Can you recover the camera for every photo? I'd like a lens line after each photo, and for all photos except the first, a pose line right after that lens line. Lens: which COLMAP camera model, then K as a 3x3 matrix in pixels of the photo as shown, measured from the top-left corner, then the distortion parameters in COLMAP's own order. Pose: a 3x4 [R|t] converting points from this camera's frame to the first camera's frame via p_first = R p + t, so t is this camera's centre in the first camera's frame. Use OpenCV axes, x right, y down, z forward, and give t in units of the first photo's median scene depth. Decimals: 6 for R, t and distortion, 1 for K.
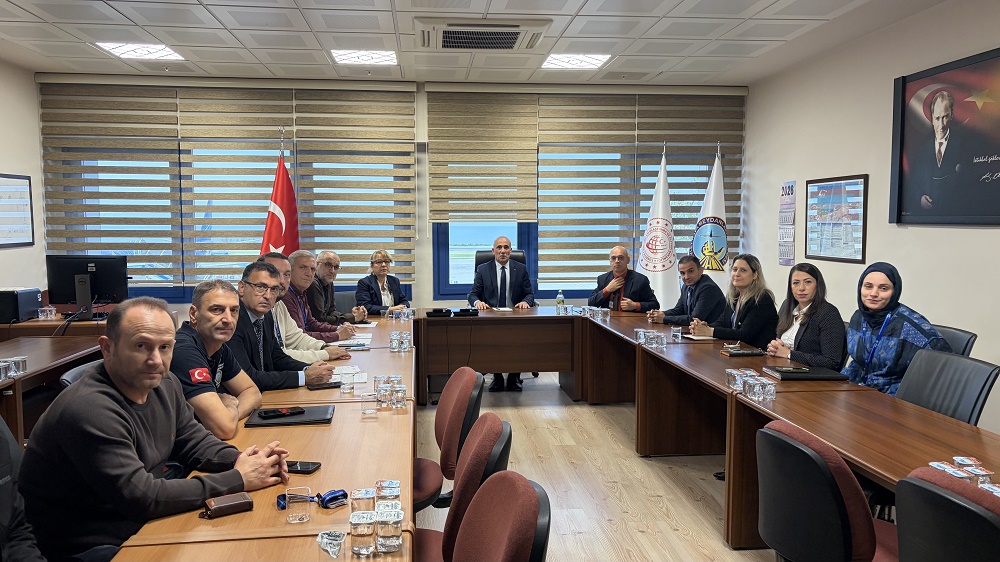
lens RADIAL K [[762.0, 0, 491.0], [0, 762.0, 273.0], [0, 0, 1]] dist [0.027101, -0.027722]
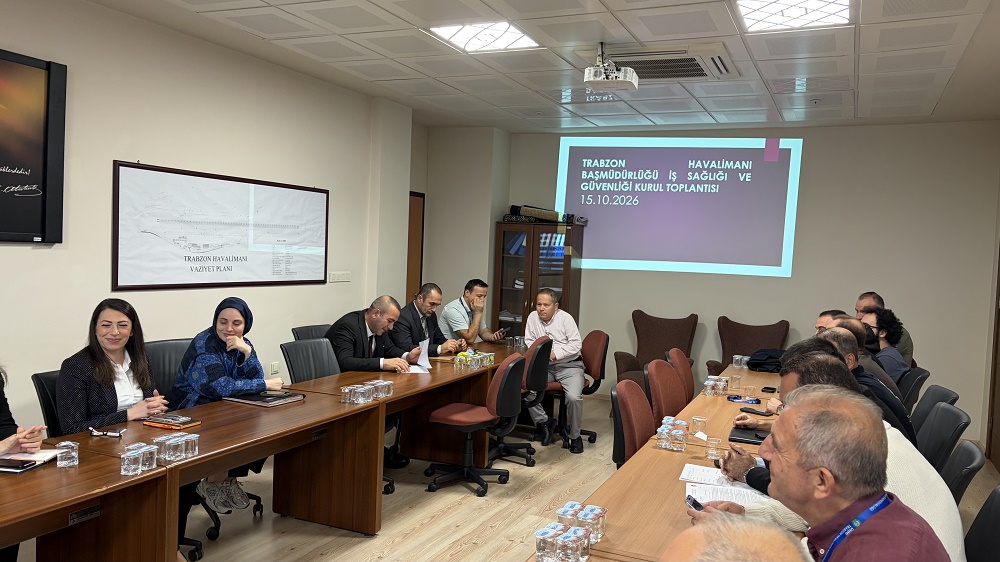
lens RADIAL K [[762.0, 0, 499.7], [0, 762.0, 286.0], [0, 0, 1]] dist [0.027101, -0.027722]
pose [[-0.870861, -0.069395, 0.486606, -0.293738], [-0.020739, 0.994290, 0.104680, -0.110066], [-0.491091, 0.081070, -0.867328, 1.394912]]
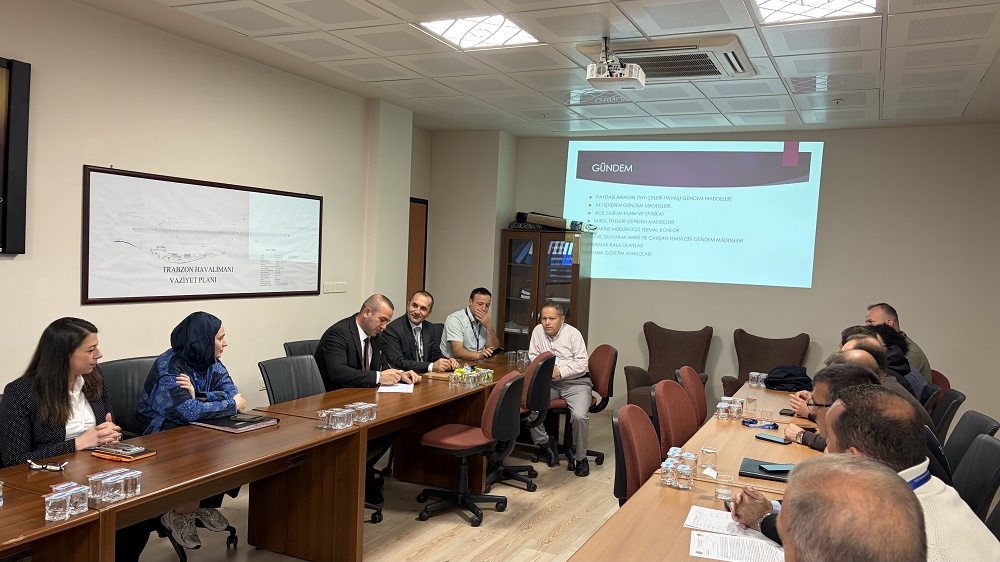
lens RADIAL K [[762.0, 0, 501.6], [0, 762.0, 287.3], [0, 0, 1]] dist [0.027101, -0.027722]
pose [[-0.860719, -0.067326, 0.504609, -0.281325], [-0.020039, 0.994929, 0.098564, -0.111984], [-0.508686, 0.074724, -0.857703, 1.319419]]
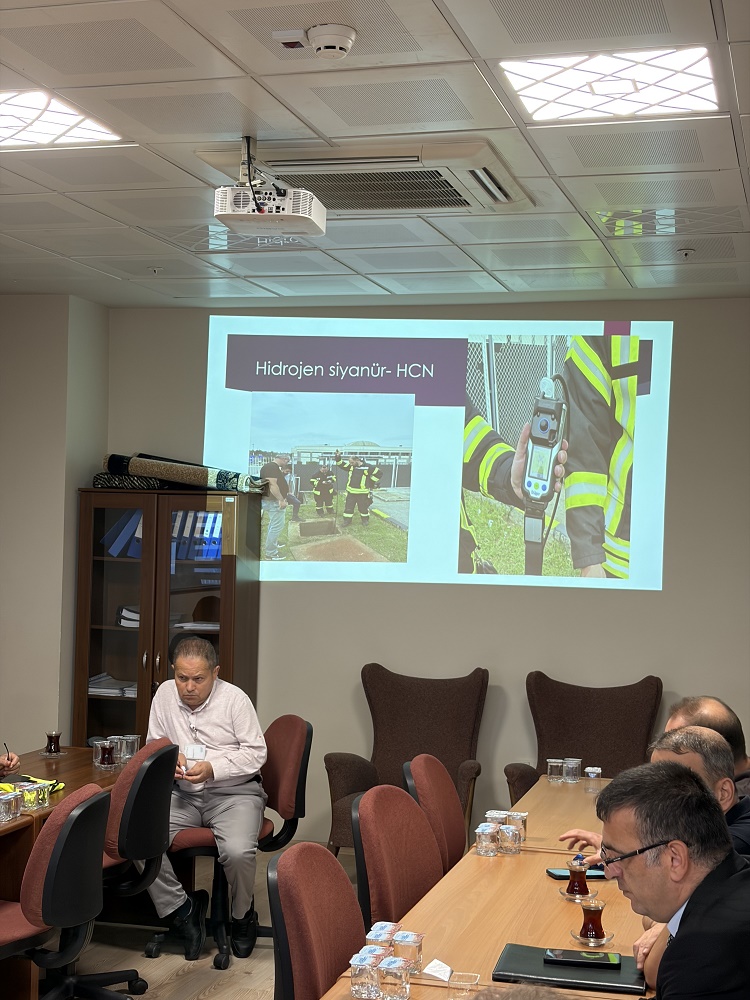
lens RADIAL K [[1516.4, 0, 381.7], [0, 1516.4, 507.9], [0, 0, 1]] dist [0.061359, 0.000000]
pose [[-0.938039, -0.021177, 0.345883, -0.322831], [-0.005980, 0.998971, 0.044946, -0.132085], [-0.346479, 0.040093, -0.937200, 1.329062]]
